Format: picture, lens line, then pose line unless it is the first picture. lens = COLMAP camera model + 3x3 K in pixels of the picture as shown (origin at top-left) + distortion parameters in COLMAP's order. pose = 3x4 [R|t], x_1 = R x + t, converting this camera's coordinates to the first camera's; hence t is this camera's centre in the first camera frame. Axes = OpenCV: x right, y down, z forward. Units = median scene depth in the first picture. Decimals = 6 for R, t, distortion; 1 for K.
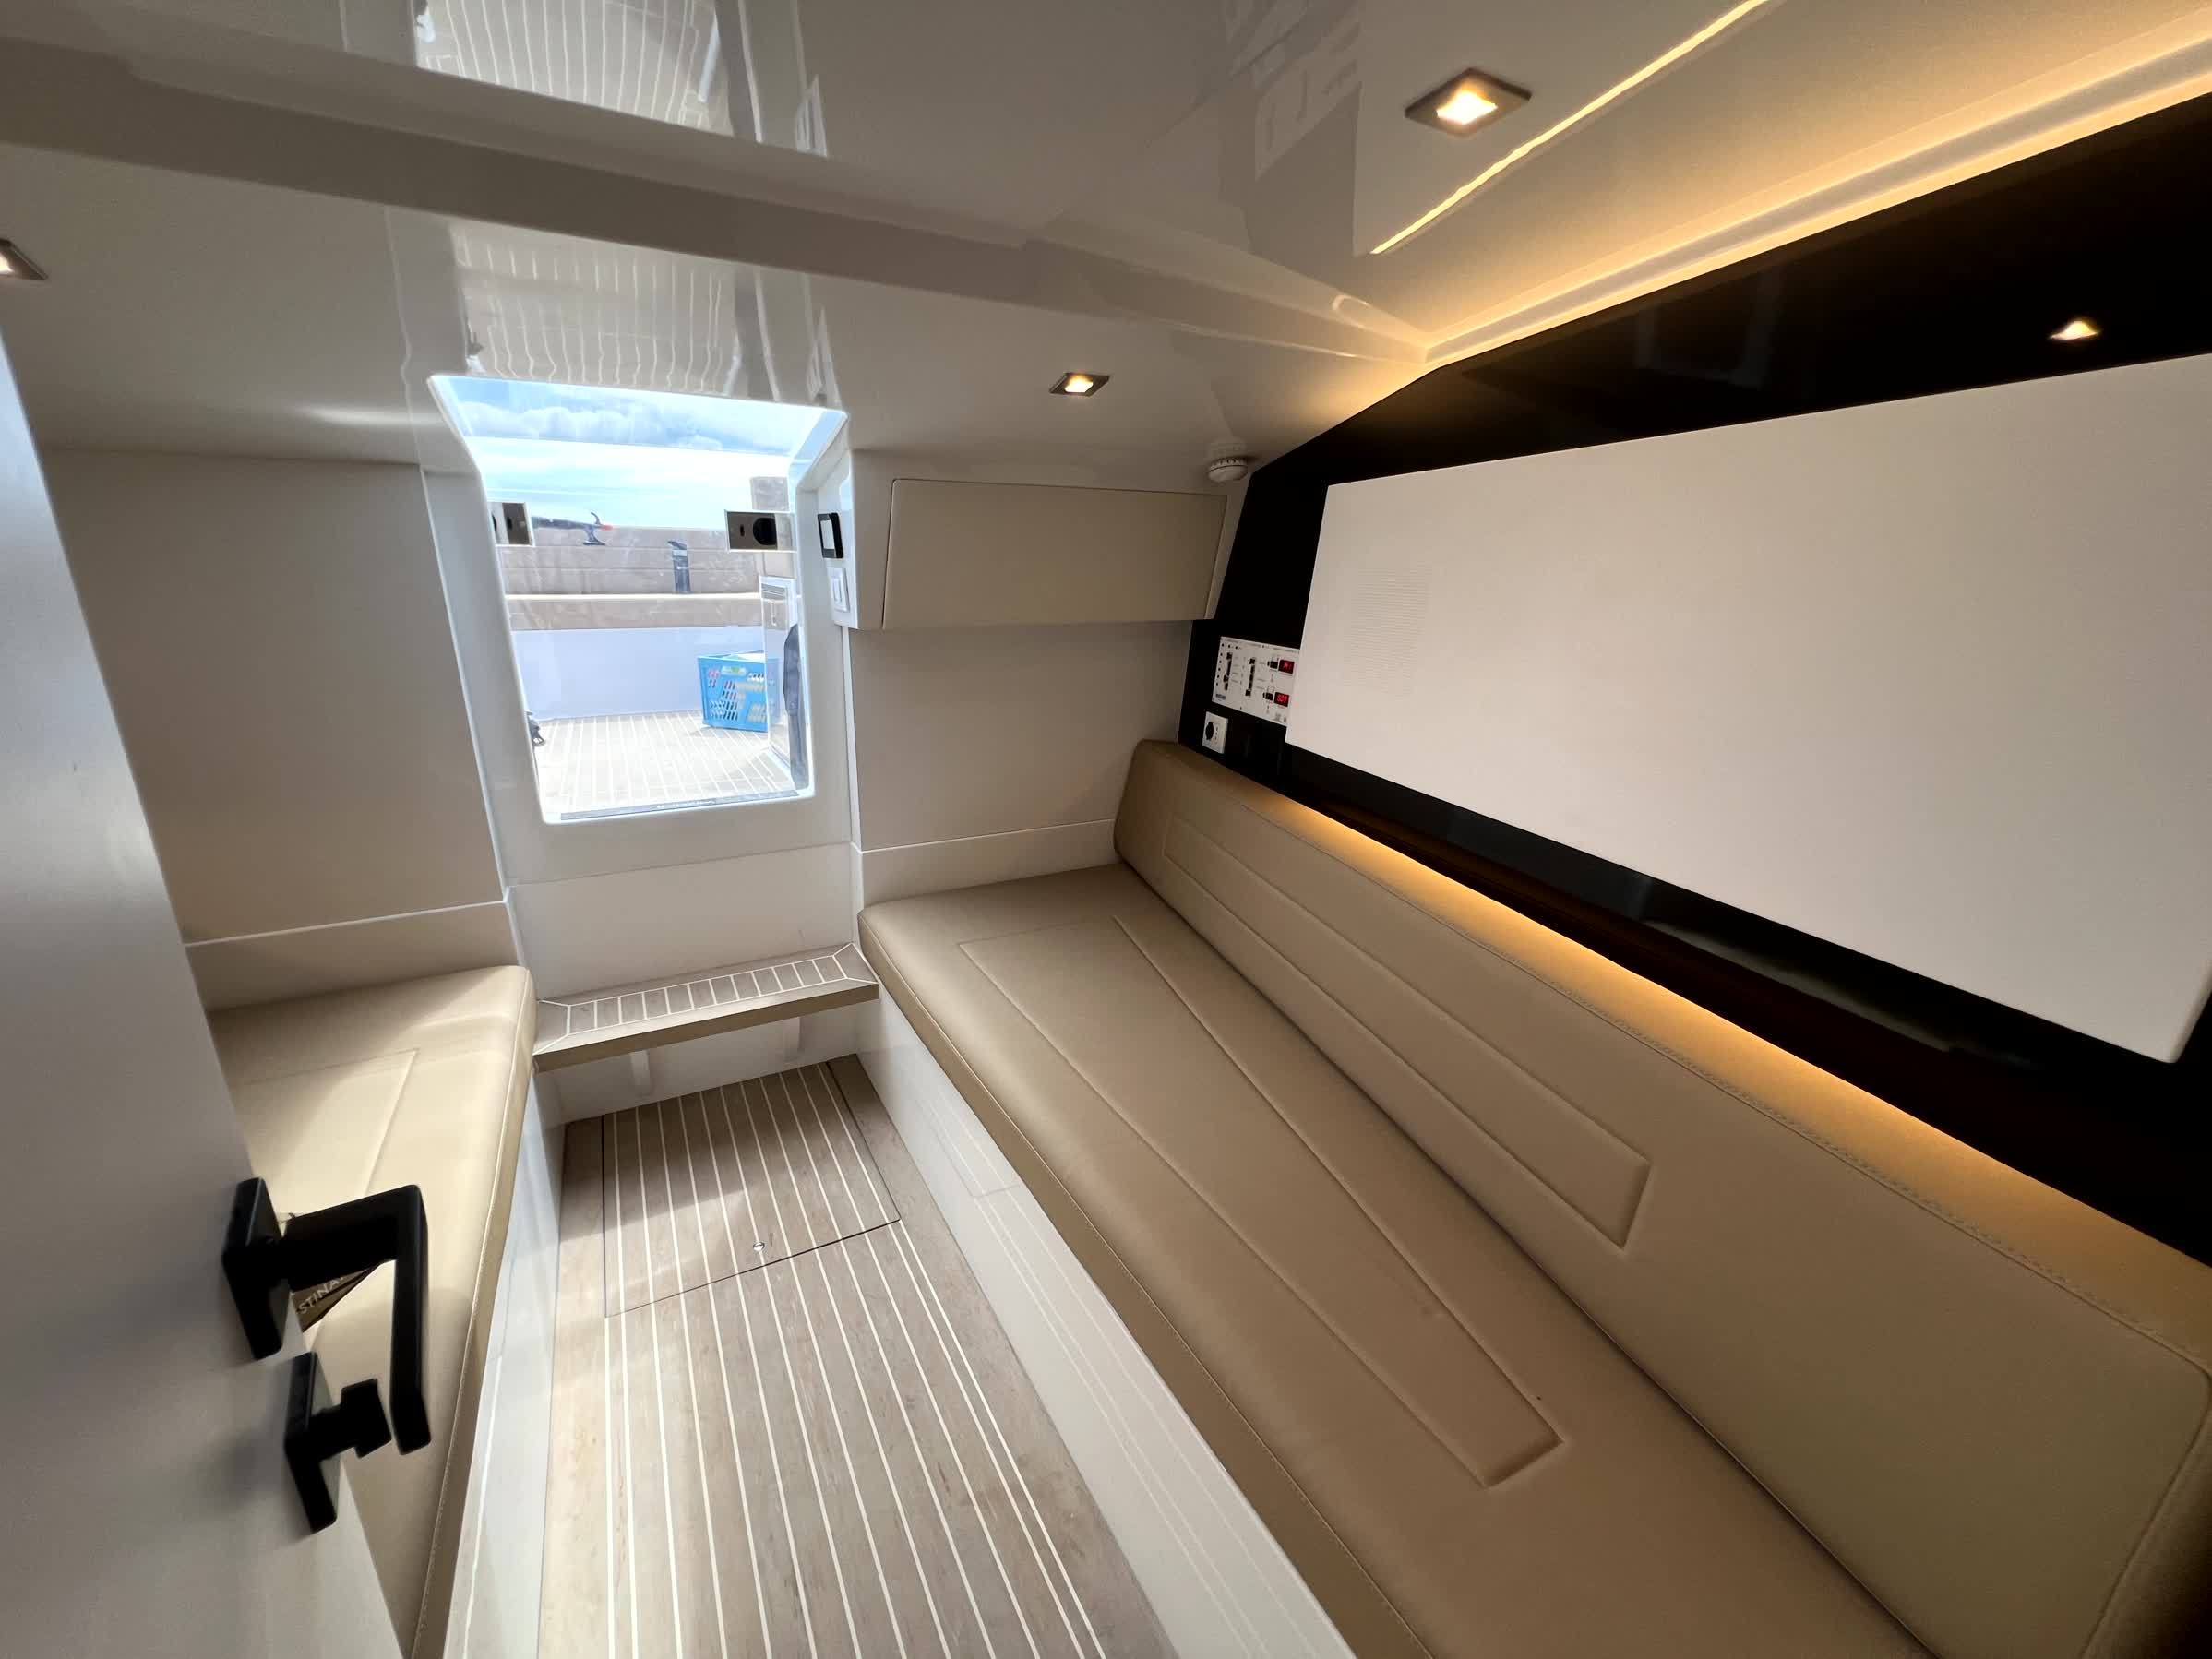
lens RADIAL K [[884.6, 0, 1107.8], [0, 884.6, 830.4], [0, 0, 1]] dist [-0.001854, -0.000121]
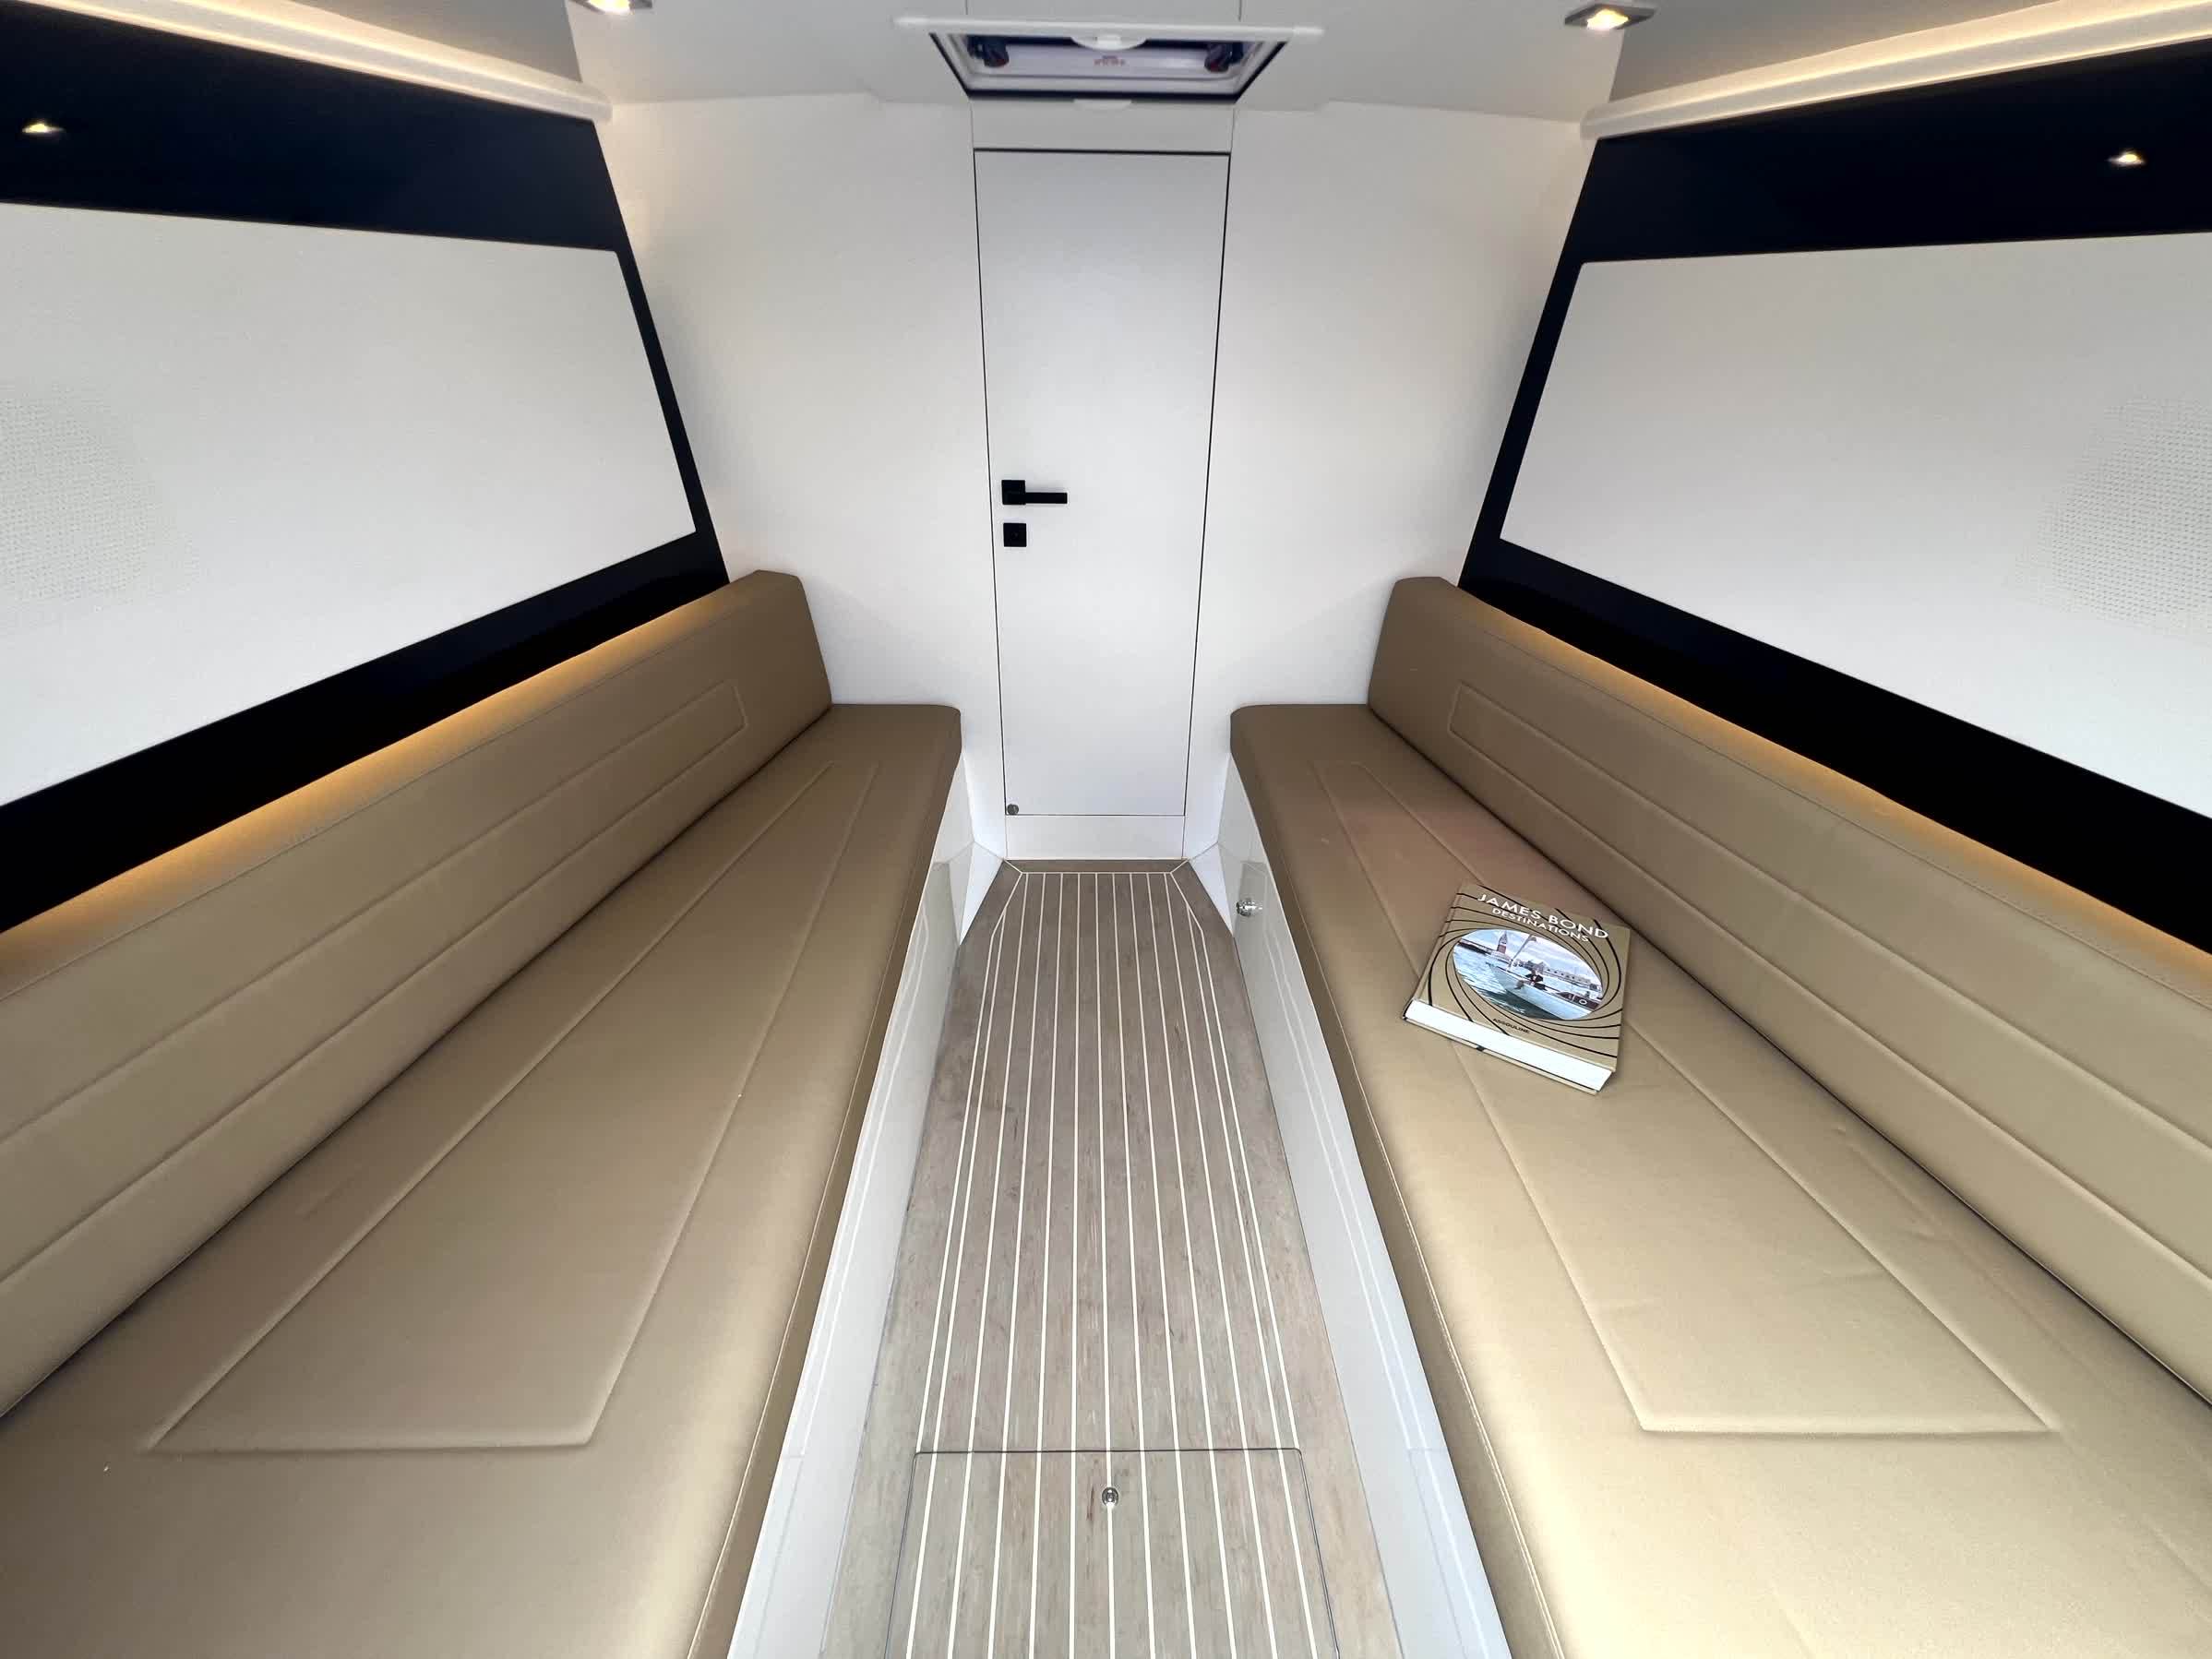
lens RADIAL K [[885.7, 0, 1102.3], [0, 885.7, 834.2], [0, 0, 1]] dist [0.002670, 0.000123]
pose [[-0.879880, -0.291992, 0.374901, -0.604811], [0.077840, 0.689722, 0.719879, -0.461641], [-0.468776, 0.662589, -0.584144, 1.292912]]
